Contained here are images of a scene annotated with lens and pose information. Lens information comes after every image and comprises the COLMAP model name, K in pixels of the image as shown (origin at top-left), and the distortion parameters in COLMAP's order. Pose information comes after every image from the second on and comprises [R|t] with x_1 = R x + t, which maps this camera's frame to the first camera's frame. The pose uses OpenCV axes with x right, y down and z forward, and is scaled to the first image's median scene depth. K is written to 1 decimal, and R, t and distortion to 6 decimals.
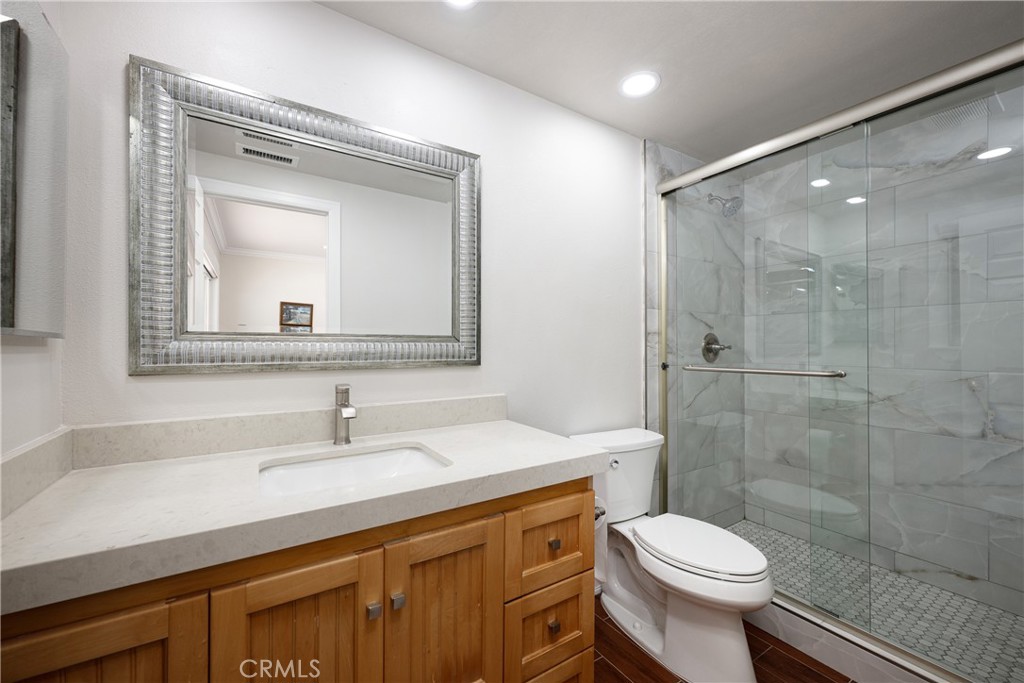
lens RADIAL K [[406.4, 0, 512.0], [0, 406.4, 341.5], [0, 0, 1]] dist [-0.000117, -0.000004]
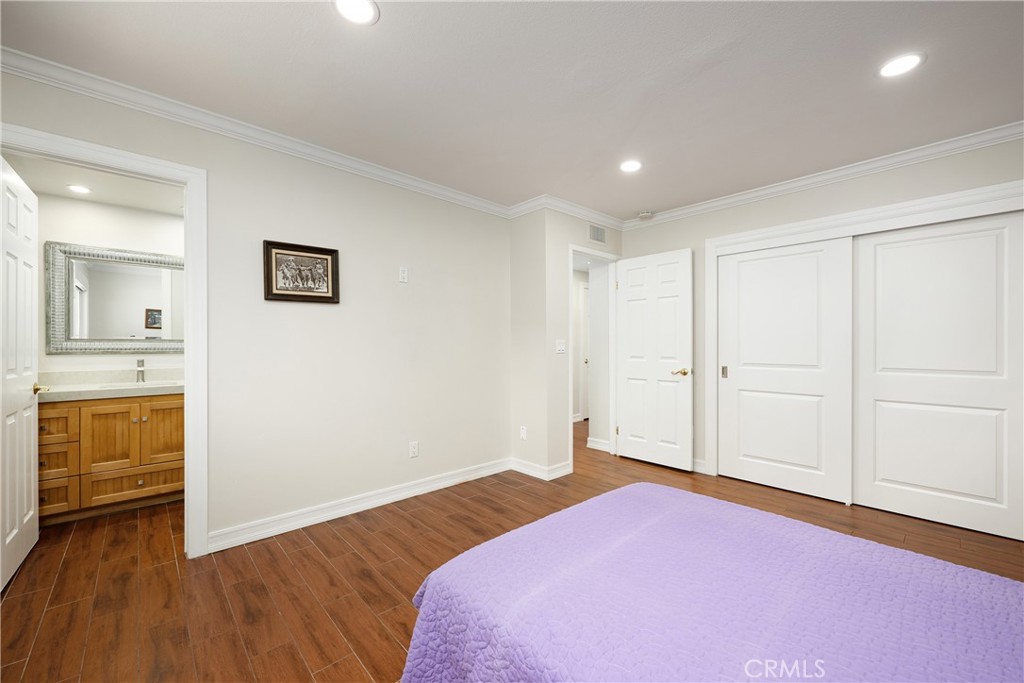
lens RADIAL K [[406.4, 0, 512.0], [0, 406.4, 341.5], [0, 0, 1]] dist [-0.000117, -0.000004]
pose [[0.984411, 0.001068, 0.175880, 1.694546], [-0.001660, 0.999993, 0.003215, -0.021064], [-0.175875, -0.003456, 0.984406, -2.279241]]
